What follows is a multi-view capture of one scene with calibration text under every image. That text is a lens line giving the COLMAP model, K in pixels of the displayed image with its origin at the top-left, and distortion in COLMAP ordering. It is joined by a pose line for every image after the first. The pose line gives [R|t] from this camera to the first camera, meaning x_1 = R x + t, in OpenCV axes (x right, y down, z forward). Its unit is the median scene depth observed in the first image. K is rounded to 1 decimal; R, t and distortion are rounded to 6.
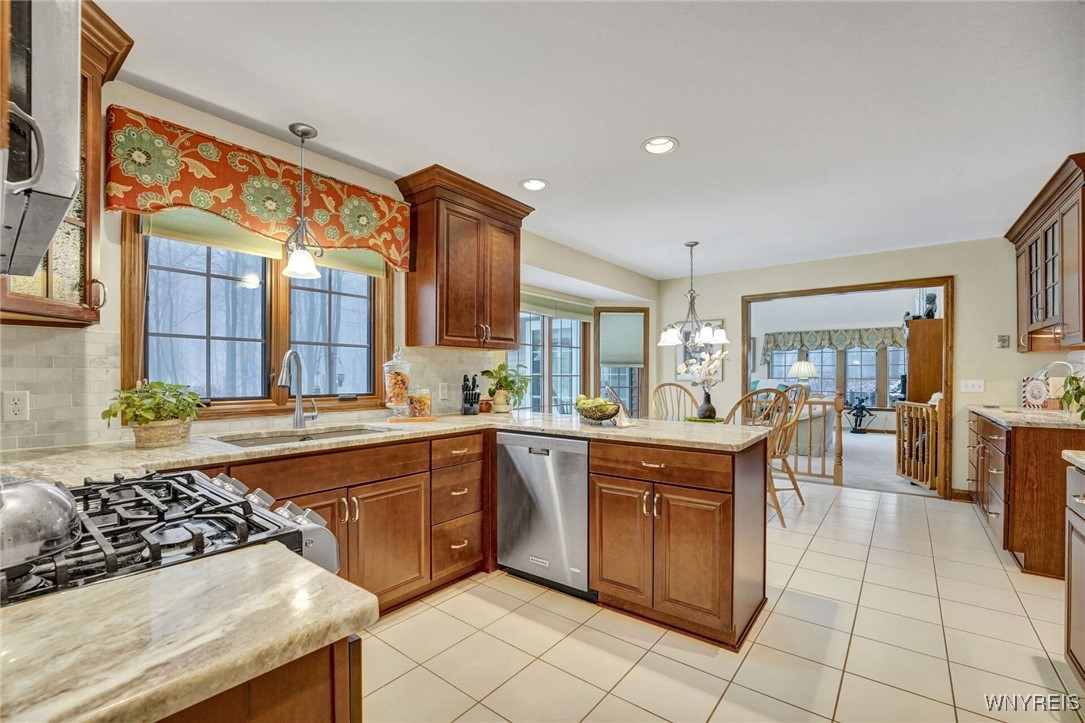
lens RADIAL K [[452.3, 0, 547.8], [0, 452.3, 378.2], [0, 0, 1]] dist [-0.019360, 0.000860]
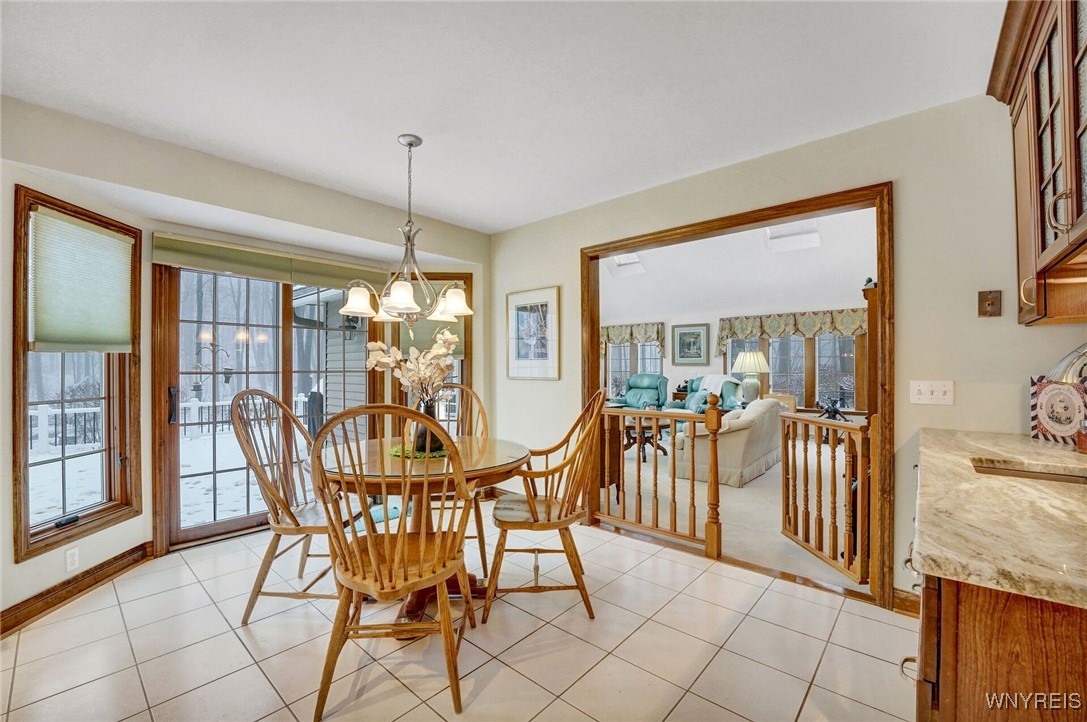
lens RADIAL K [[442.8, 0, 544.2], [0, 442.8, 366.3], [0, 0, 1]] dist [-0.018721, -0.000240]
pose [[0.998667, -0.002148, -0.051566, 0.525749], [0.001495, 0.999918, -0.012685, -0.006304], [0.051589, 0.012591, 0.998589, 0.466227]]
